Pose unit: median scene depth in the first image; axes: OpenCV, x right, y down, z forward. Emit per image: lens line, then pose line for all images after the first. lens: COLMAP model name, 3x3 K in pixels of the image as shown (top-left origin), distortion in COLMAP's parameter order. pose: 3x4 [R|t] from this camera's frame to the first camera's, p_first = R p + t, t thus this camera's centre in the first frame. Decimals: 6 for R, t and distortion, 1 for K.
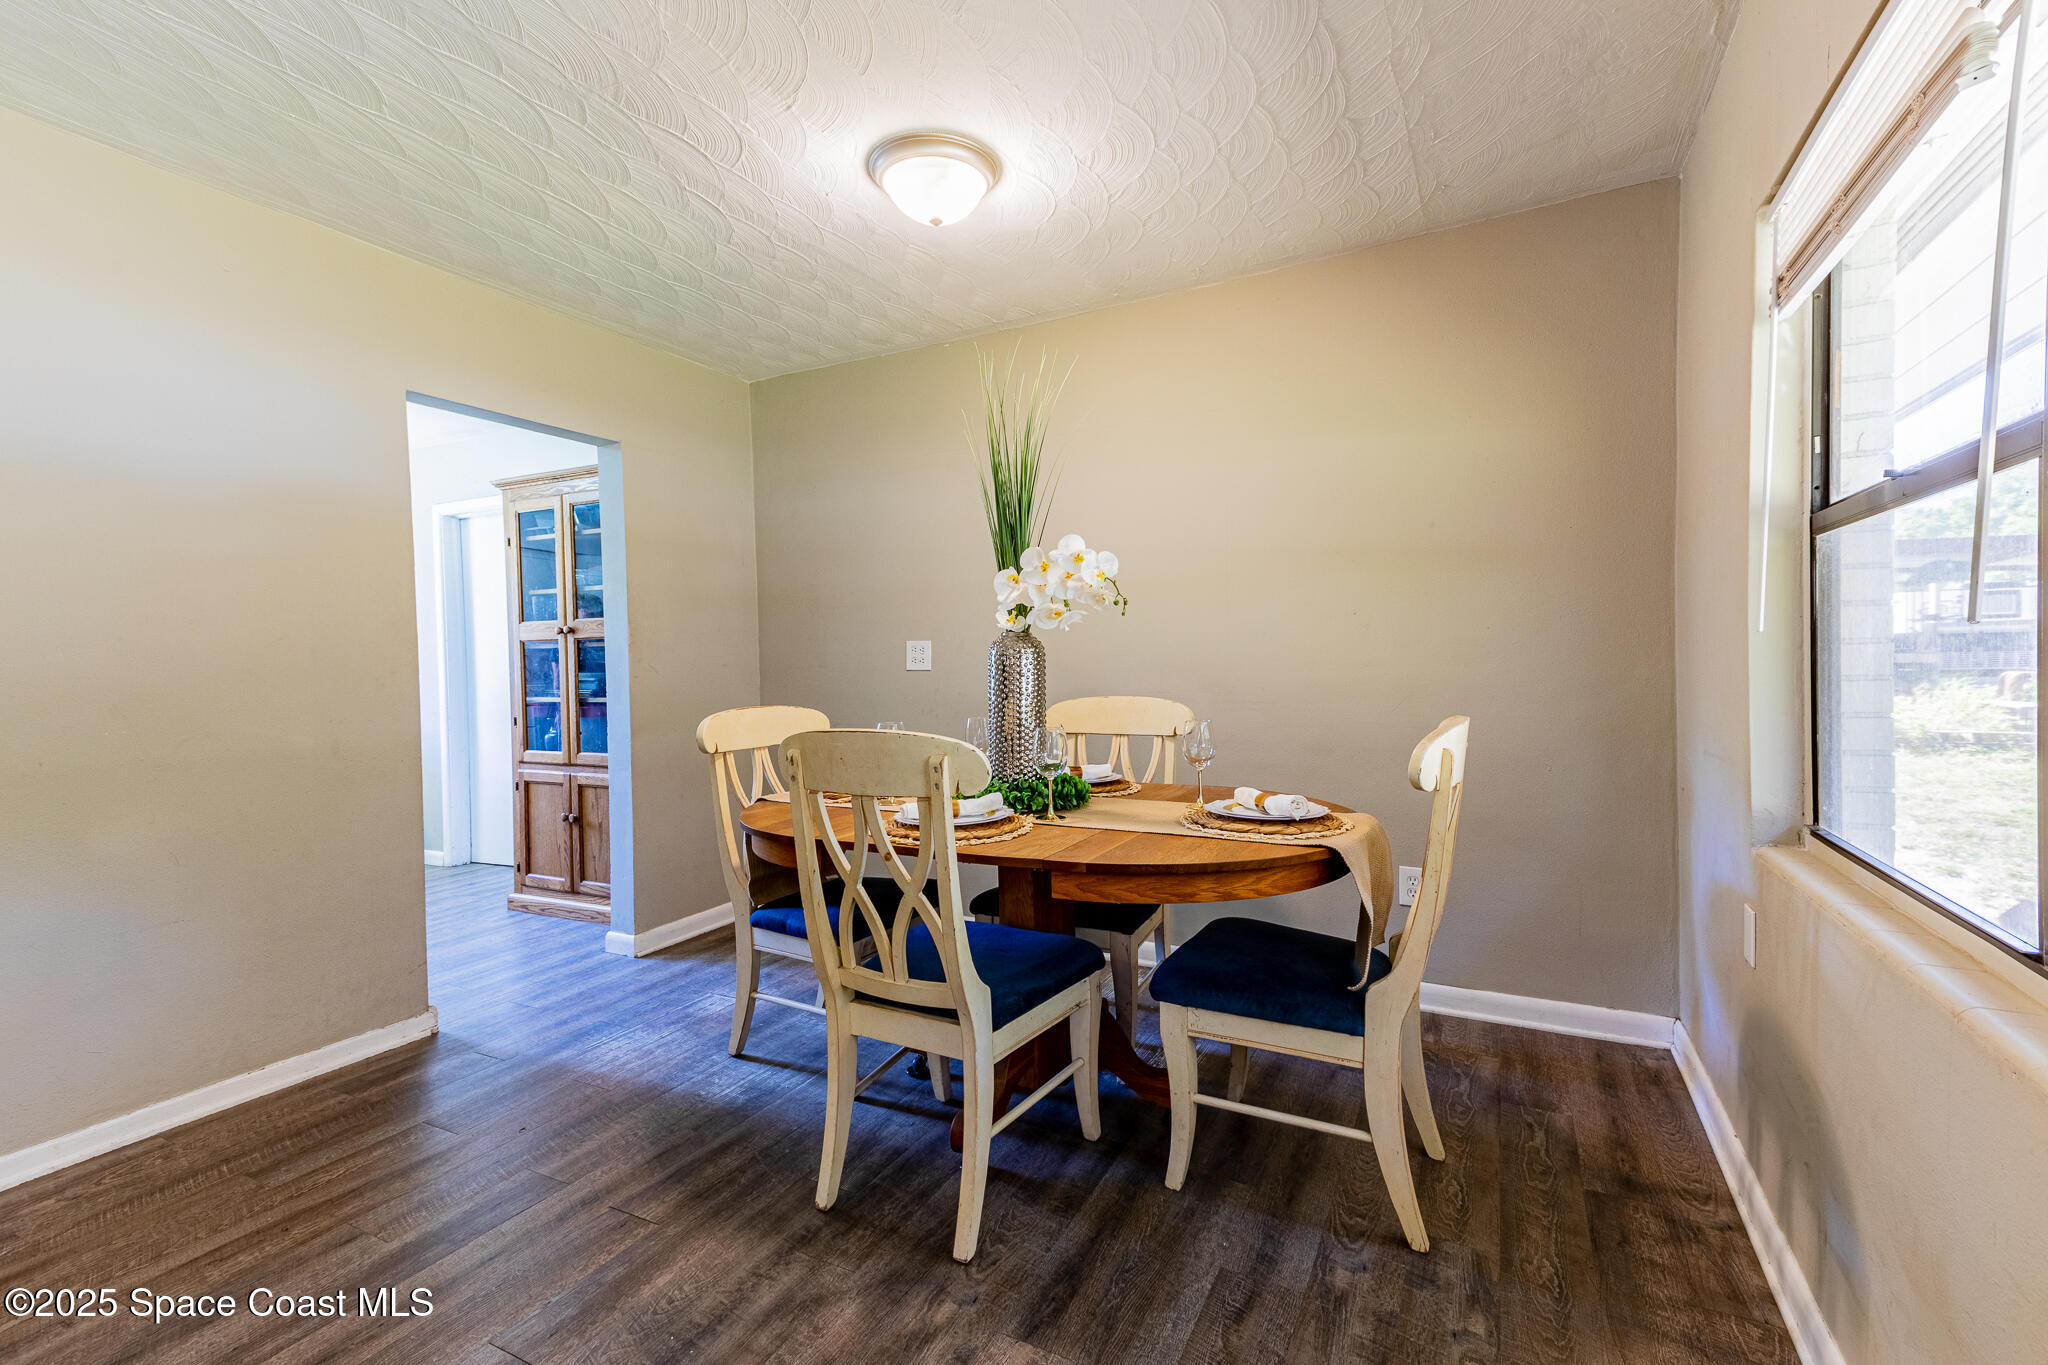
lens RADIAL K [[928.9, 0, 1029.6], [0, 928.9, 684.4], [0, 0, 1]] dist [-0.002892, -0.000113]
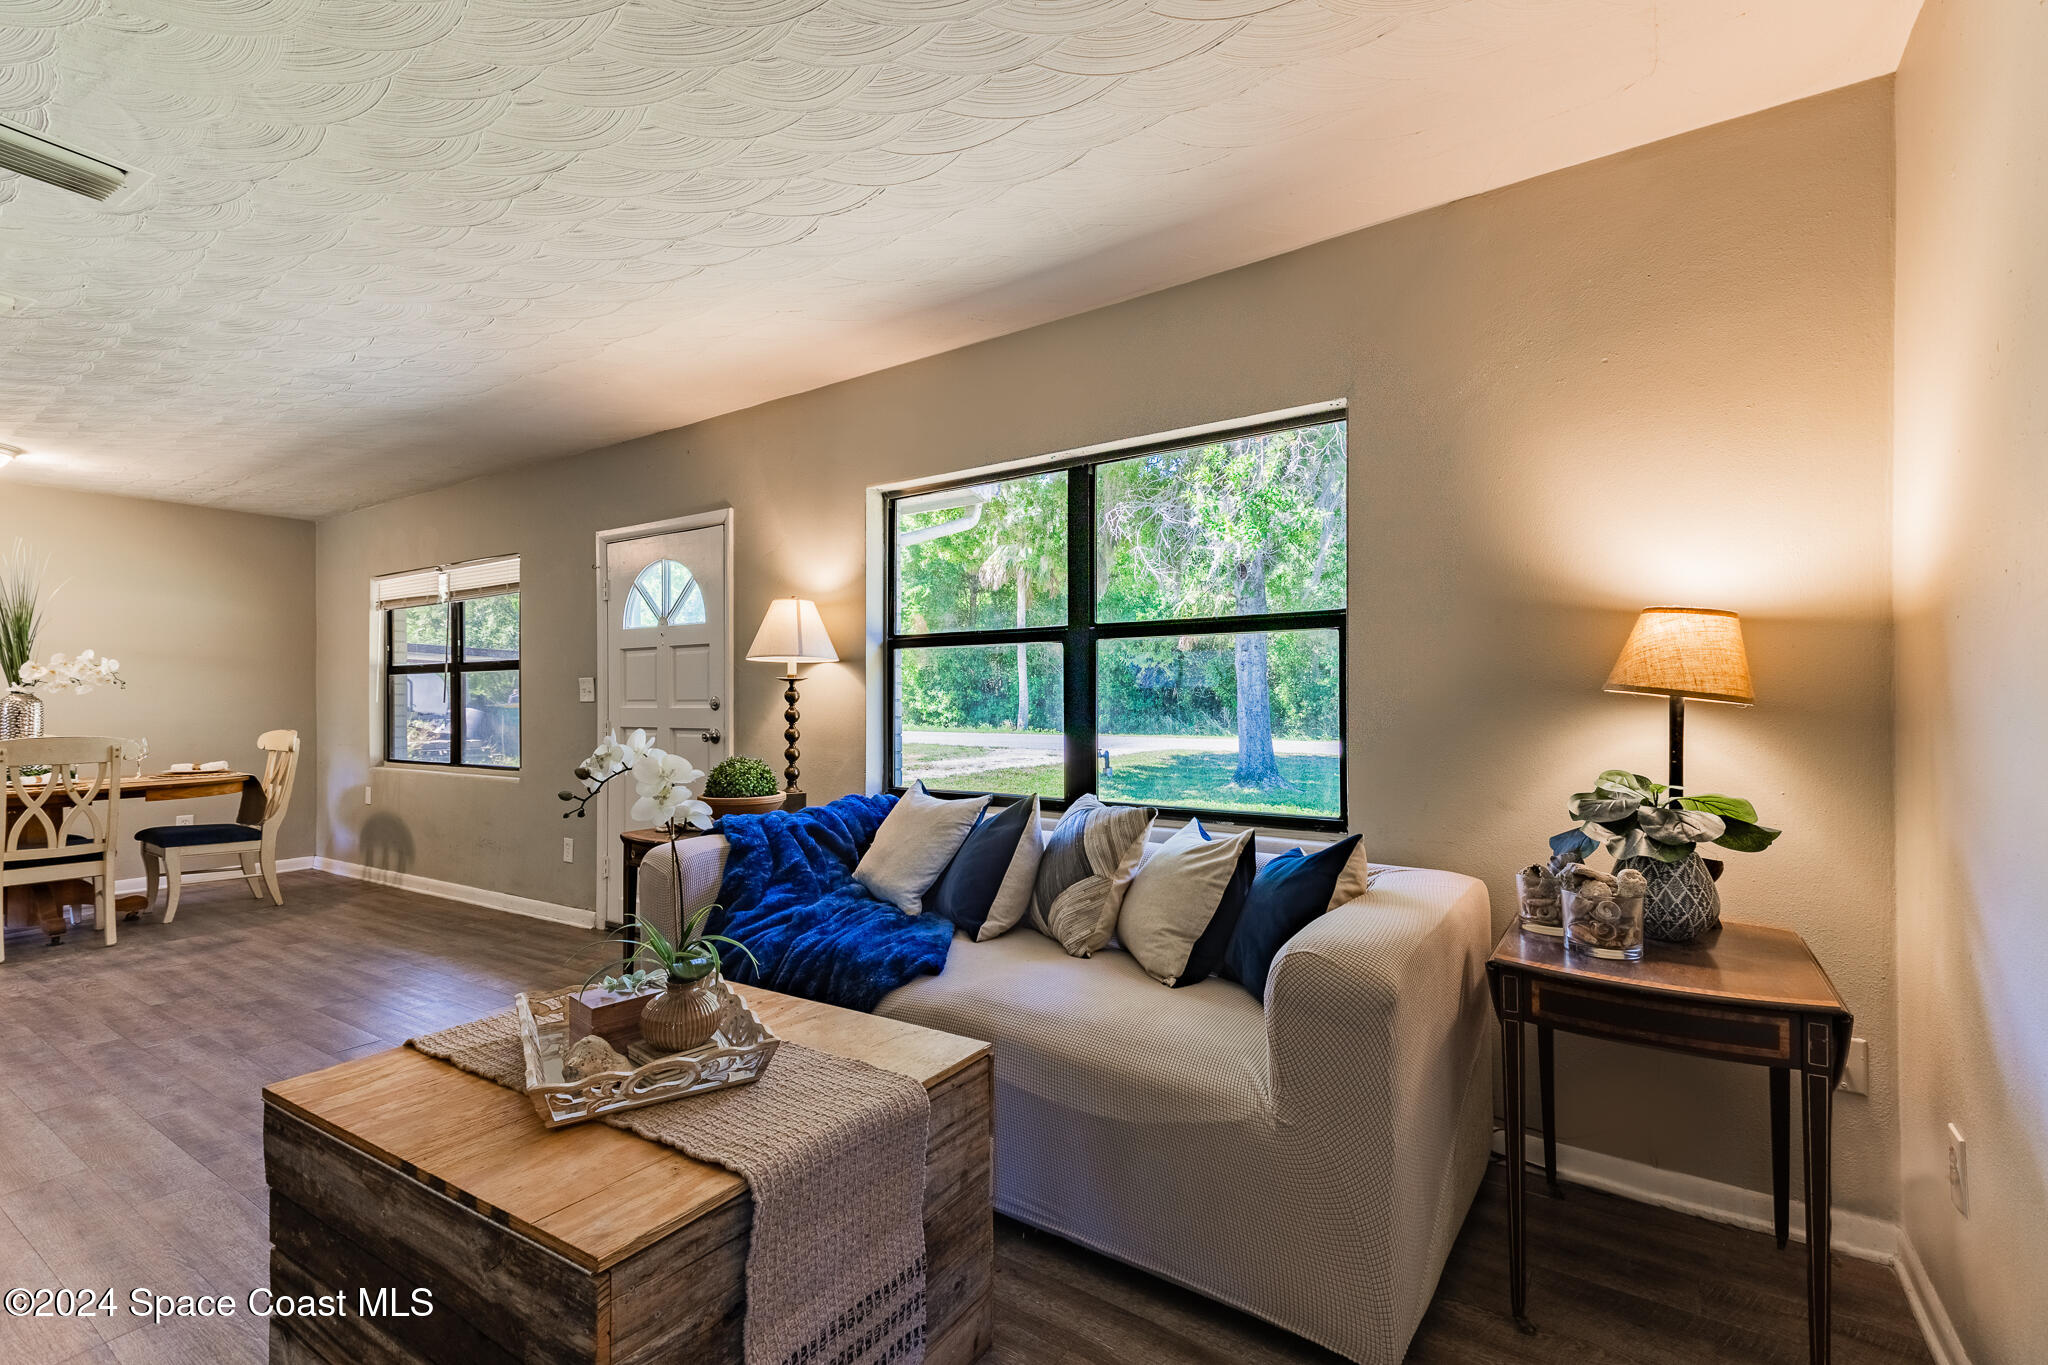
lens RADIAL K [[928.9, 0, 1030.4], [0, 928.9, 693.9], [0, 0, 1]] dist [-0.002892, -0.000113]
pose [[0.117537, 0.030882, 0.992588, -2.180700], [0.029007, 0.998983, -0.034516, 0.092042], [-0.992645, 0.032849, 0.116521, -1.679282]]
